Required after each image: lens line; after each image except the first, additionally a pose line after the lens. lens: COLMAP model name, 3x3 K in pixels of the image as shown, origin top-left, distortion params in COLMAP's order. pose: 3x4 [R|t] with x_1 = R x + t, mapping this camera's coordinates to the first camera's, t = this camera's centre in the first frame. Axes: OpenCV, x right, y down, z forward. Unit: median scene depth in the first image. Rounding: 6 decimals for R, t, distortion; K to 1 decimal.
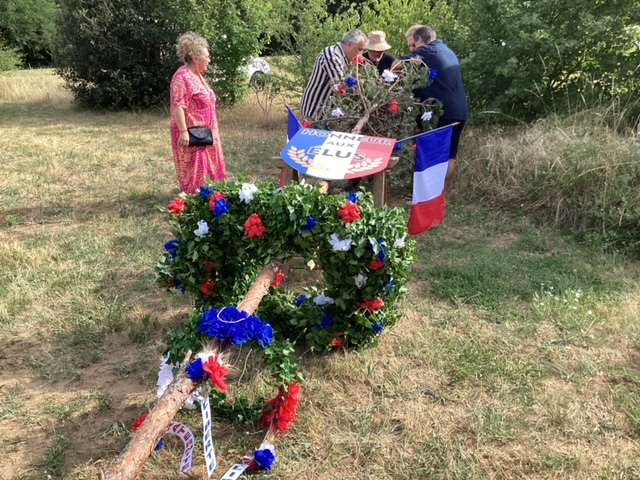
lens RADIAL K [[582.9, 0, 317.6], [0, 582.9, 237.9], [0, 0, 1]] dist [-0.010799, 0.000000]
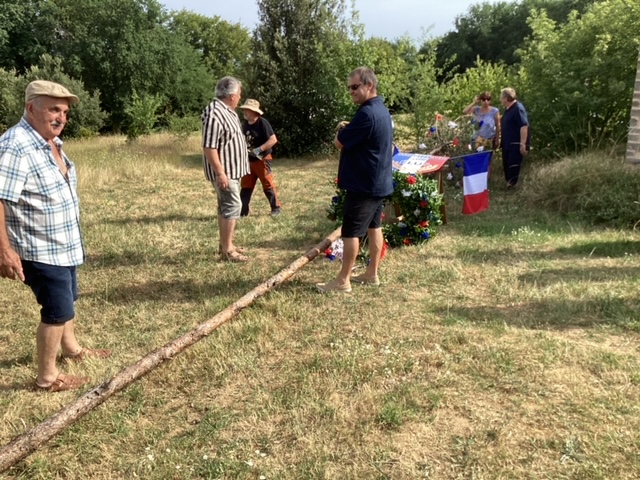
lens RADIAL K [[582.9, 0, 319.4], [0, 582.9, 237.9], [0, 0, 1]] dist [-0.010799, 0.000000]
pose [[0.976175, 0.014412, -0.216508, 0.075998], [-0.034654, 0.995340, -0.089987, 0.151073], [0.214202, 0.095346, 0.972125, -0.490768]]
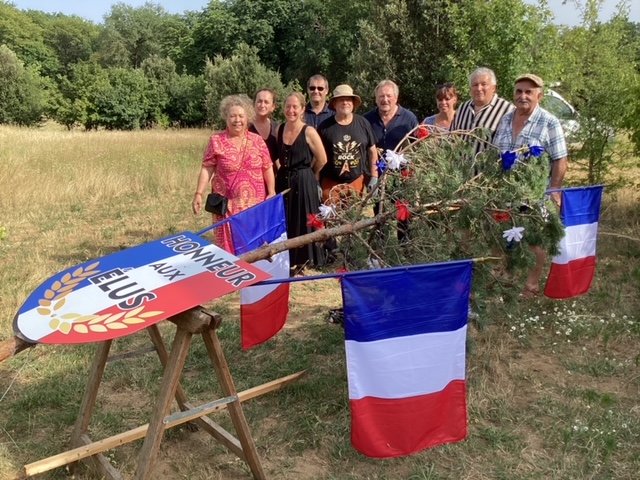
lens RADIAL K [[582.9, 0, 320.5], [0, 582.9, 242.9], [0, 0, 1]] dist [-0.010799, 0.000000]
pose [[0.777702, 0.134917, -0.613984, 0.273996], [-0.191322, 0.981163, -0.026735, -0.109017], [0.598812, 0.138261, 0.788865, 0.345157]]
